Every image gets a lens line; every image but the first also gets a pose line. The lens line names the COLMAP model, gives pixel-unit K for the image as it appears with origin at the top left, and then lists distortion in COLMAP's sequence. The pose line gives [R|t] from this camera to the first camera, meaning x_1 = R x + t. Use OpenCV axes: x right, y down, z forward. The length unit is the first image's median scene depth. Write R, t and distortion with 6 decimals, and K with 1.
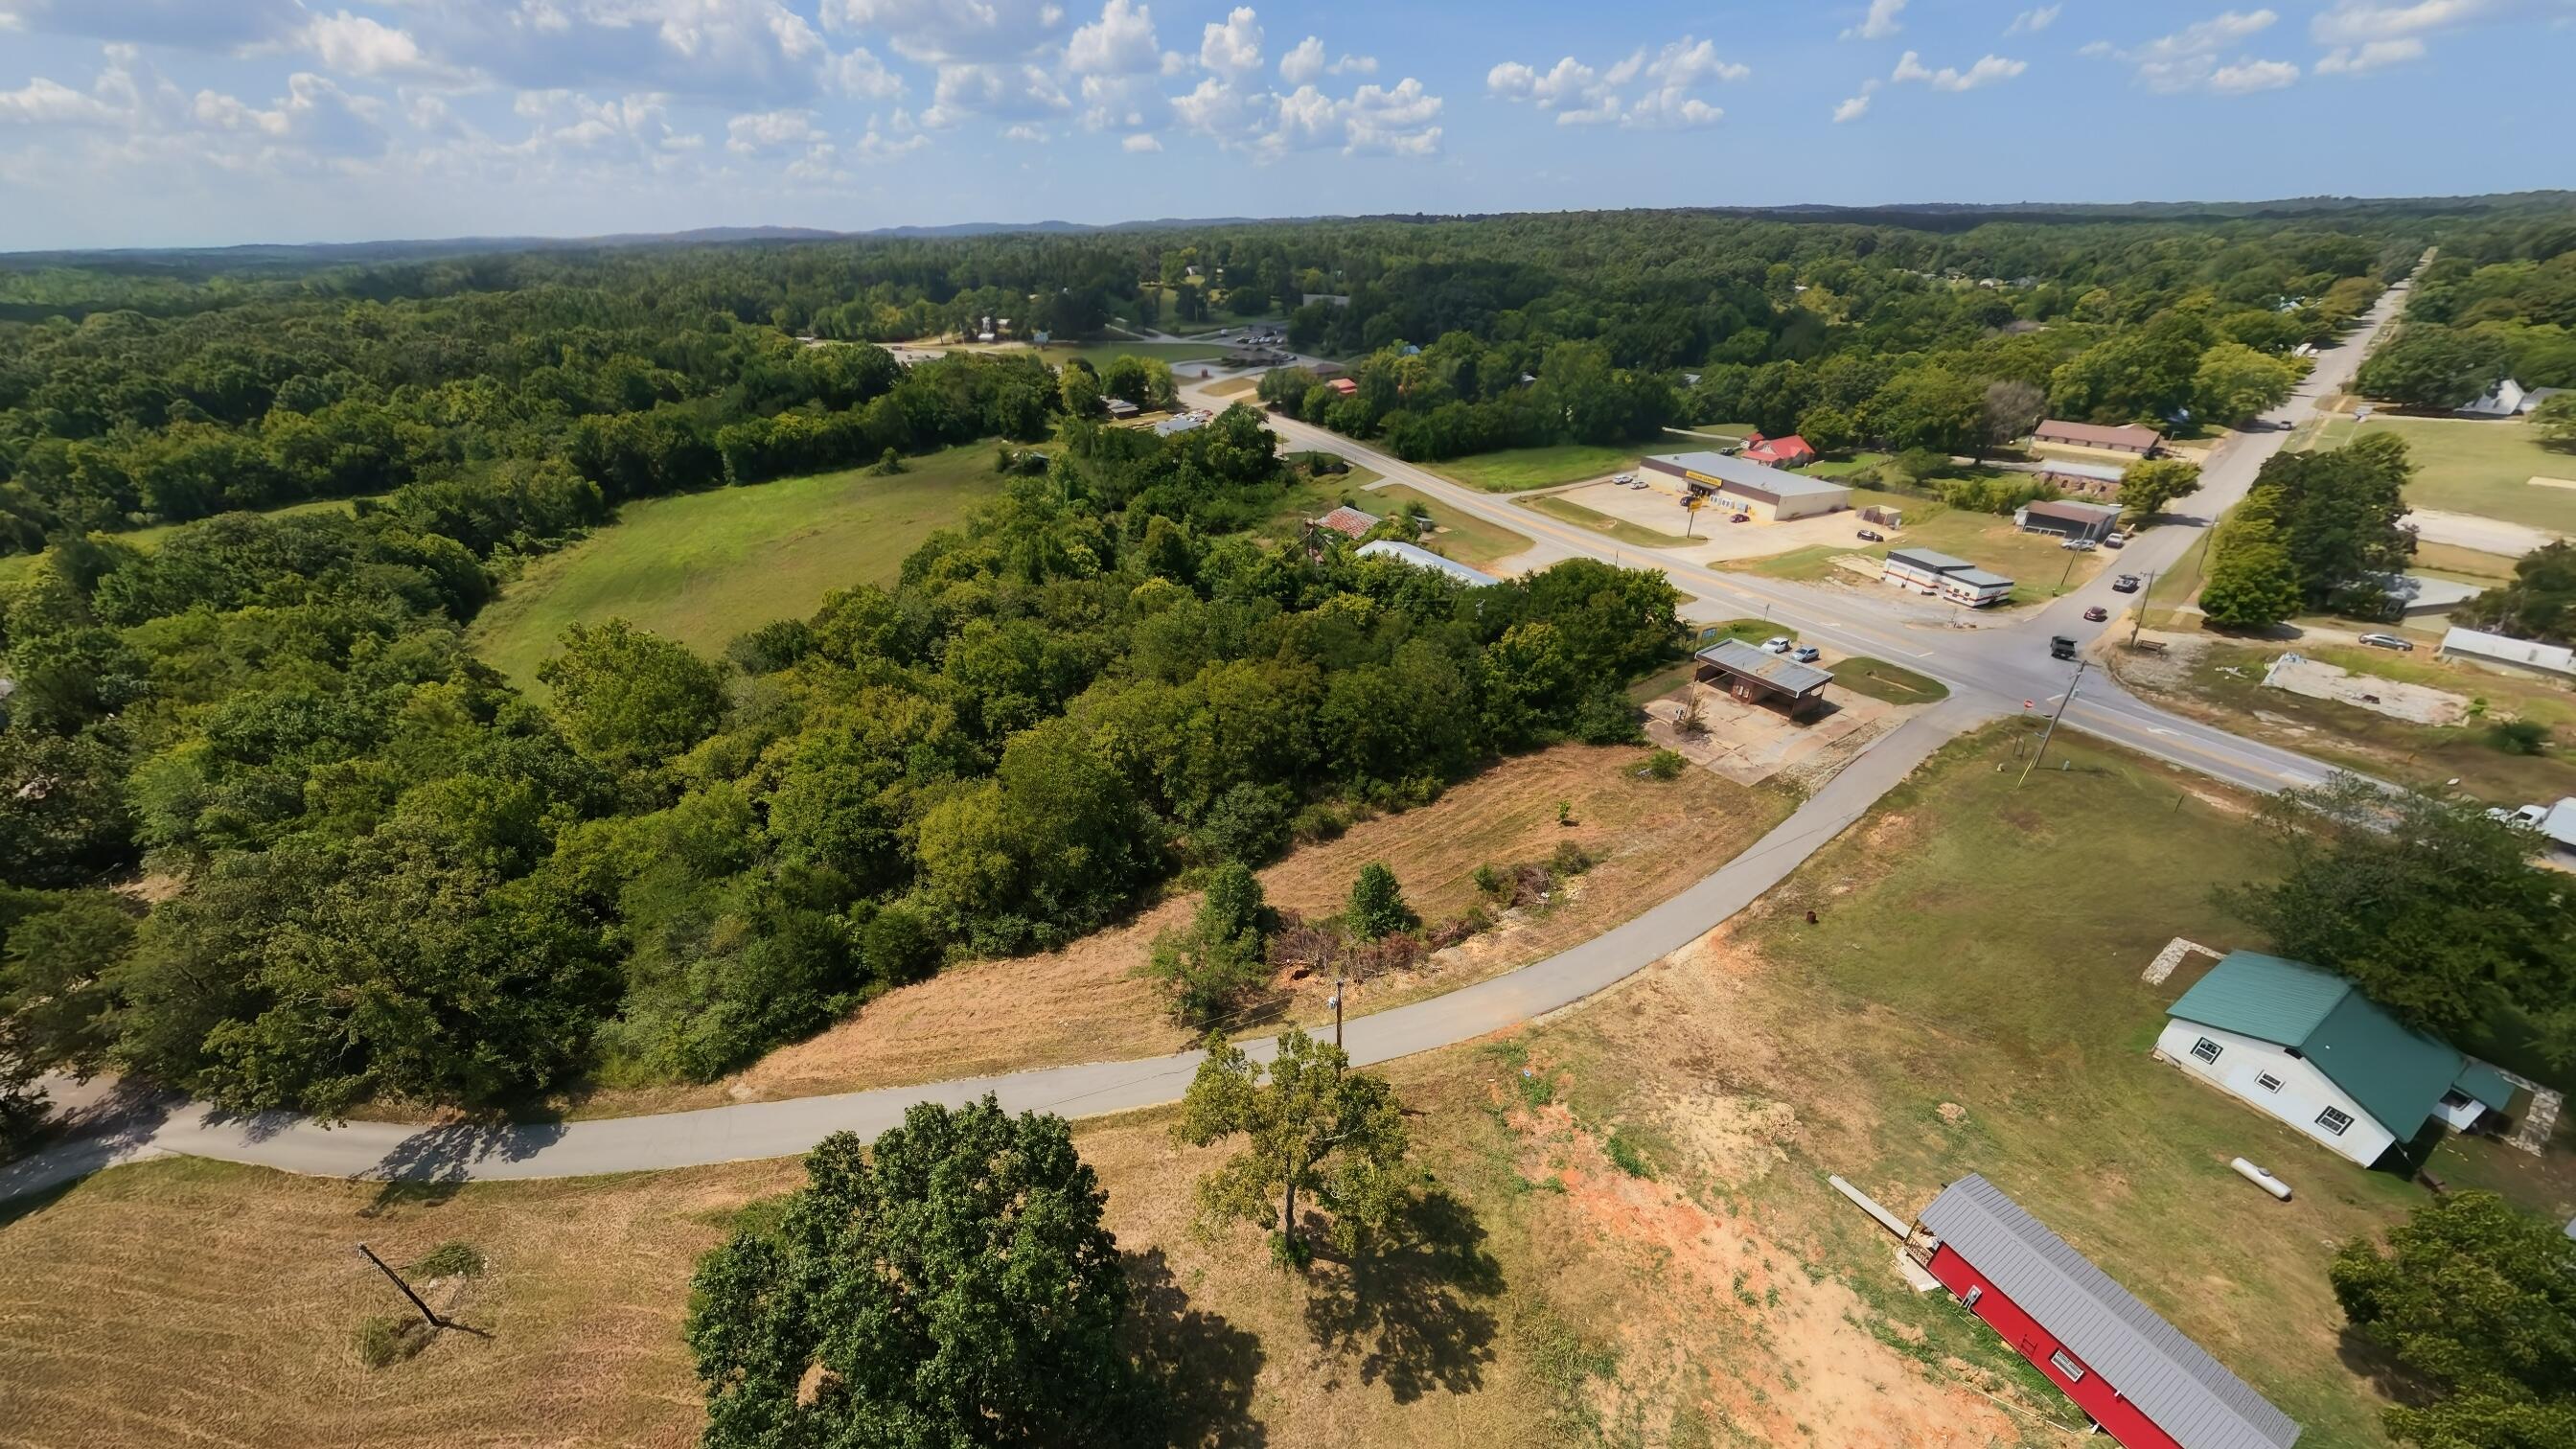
lens RADIAL K [[858.0, 0, 1304.4], [0, 858.0, 738.1], [0, 0, 1]] dist [-0.006405, 0.000170]
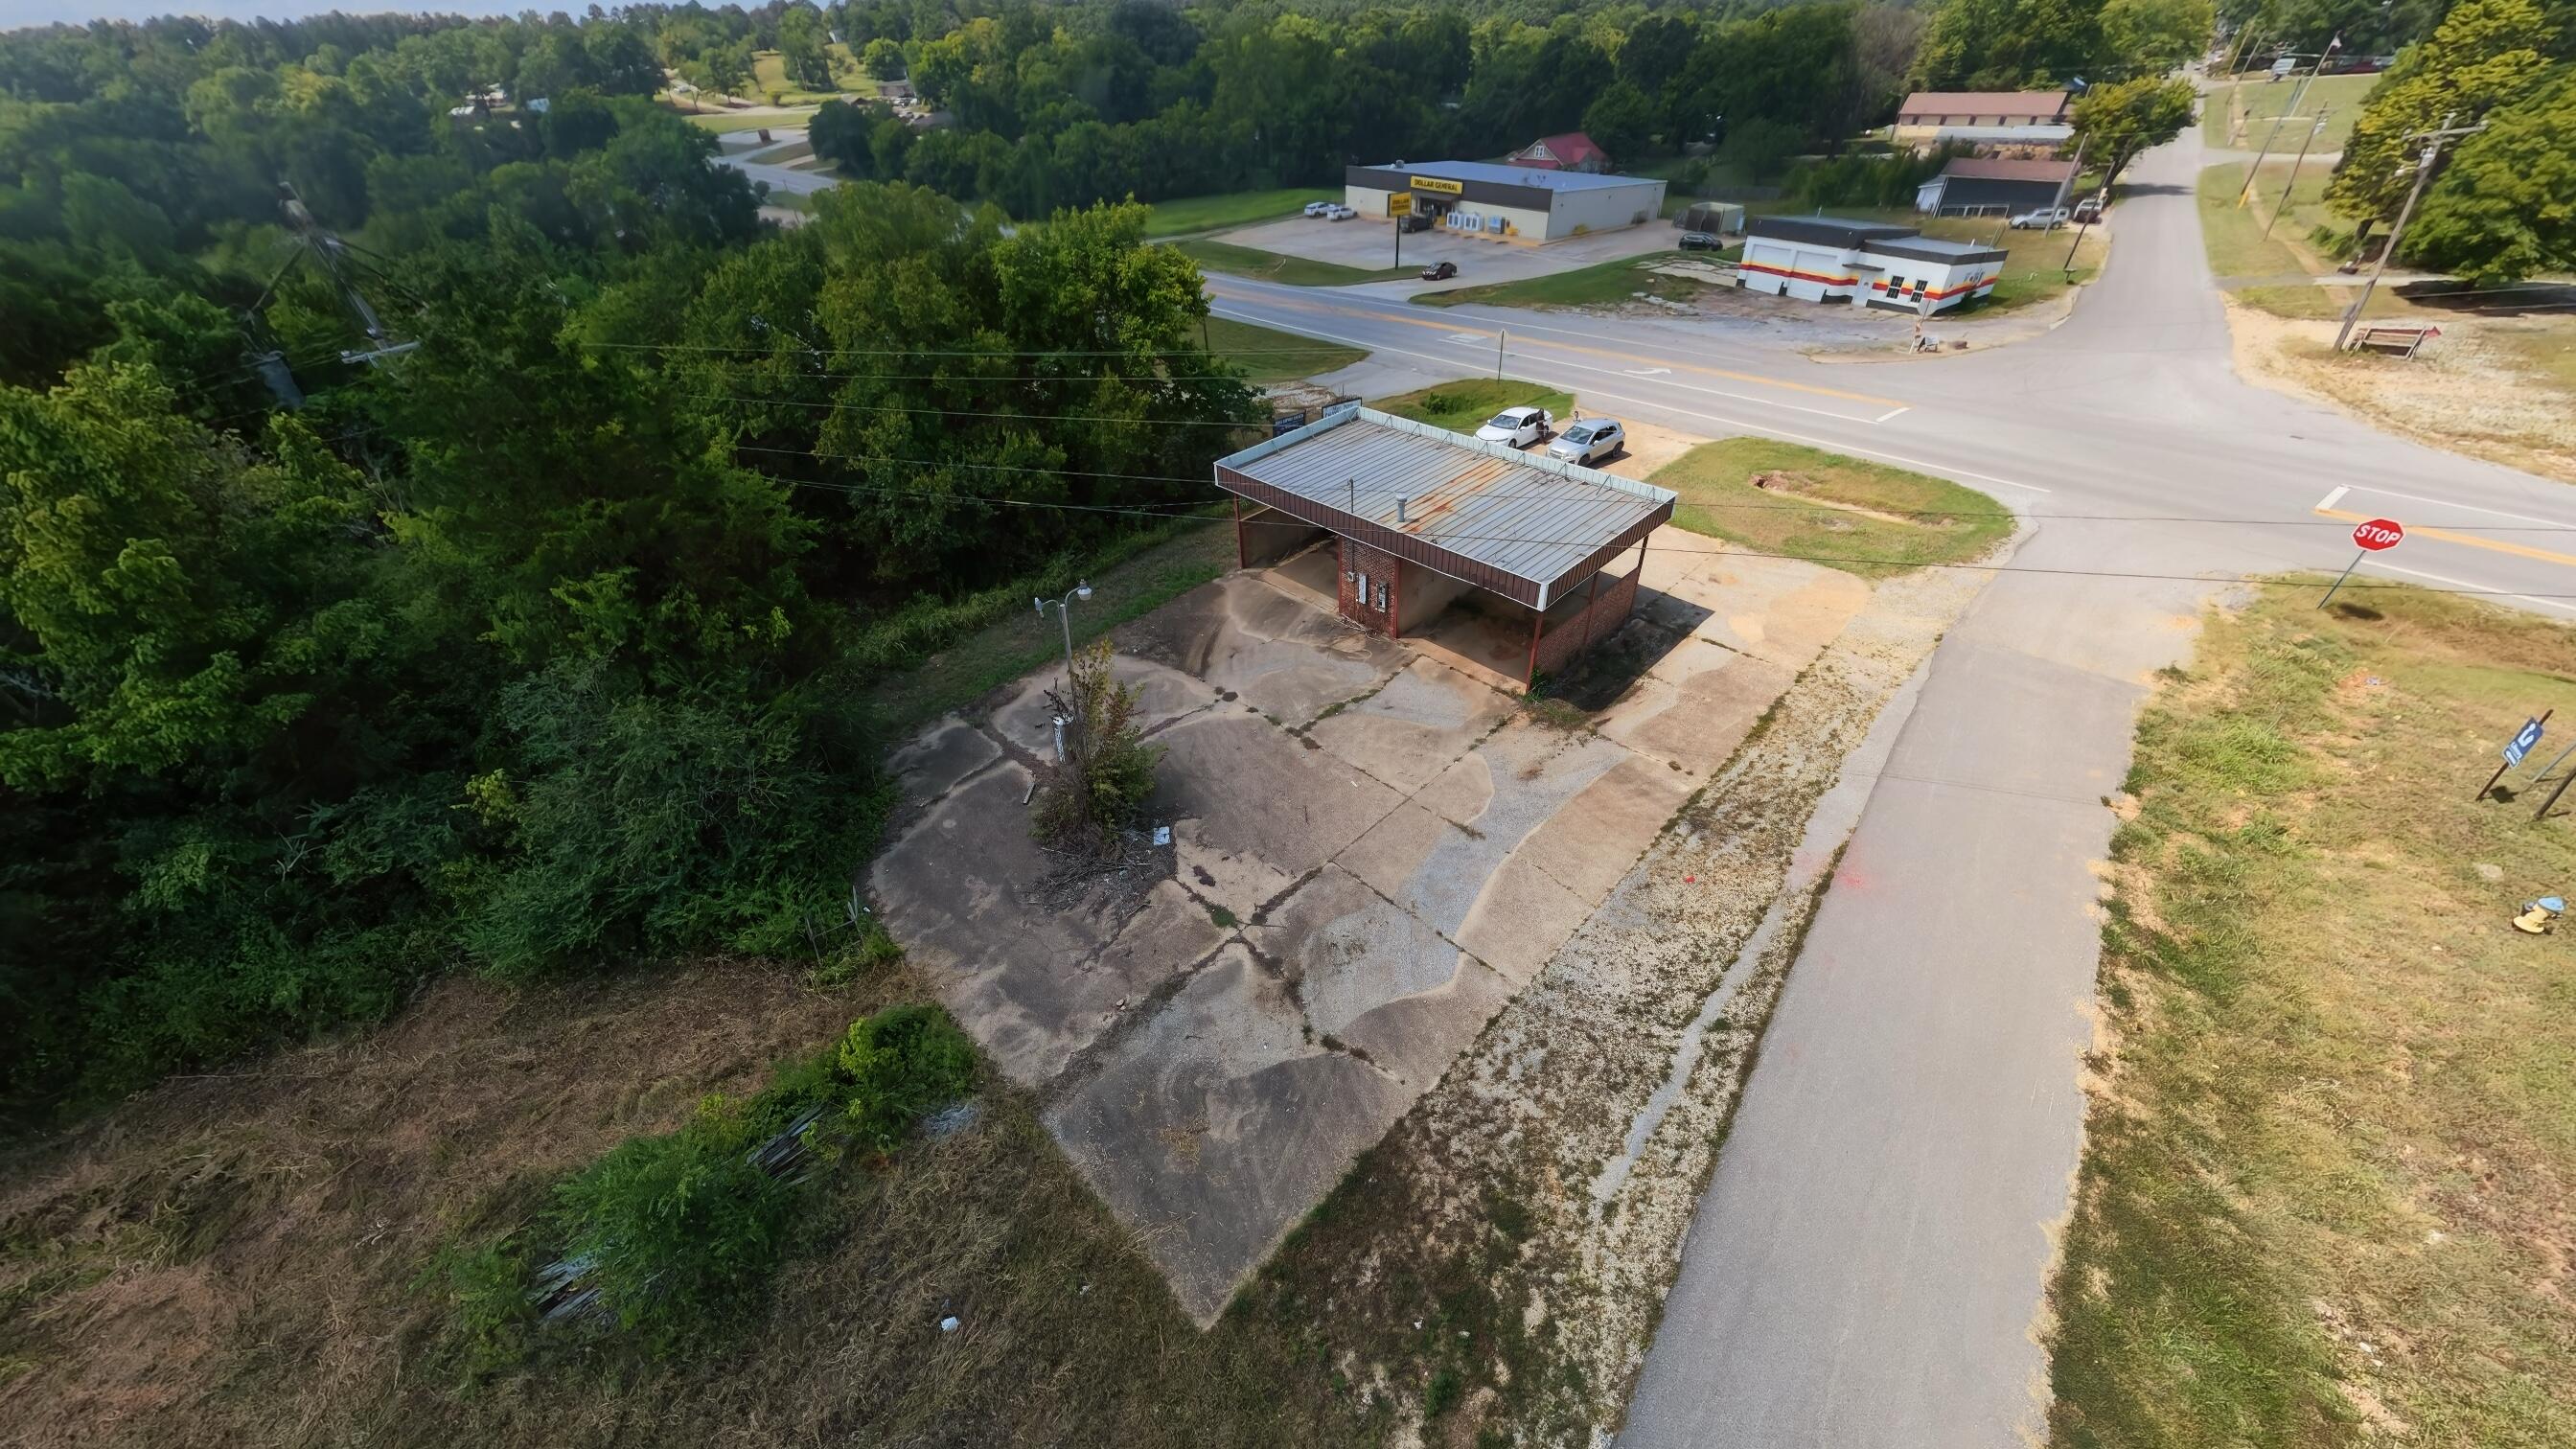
lens RADIAL K [[858.0, 0, 1295.5], [0, 858.0, 715.0], [0, 0, 1]] dist [-0.006405, 0.000170]
pose [[0.980306, -0.137898, 0.141366, 0.393860], [0.119133, 0.983851, 0.133583, -0.048868], [-0.157504, -0.114111, 0.980903, 0.647477]]
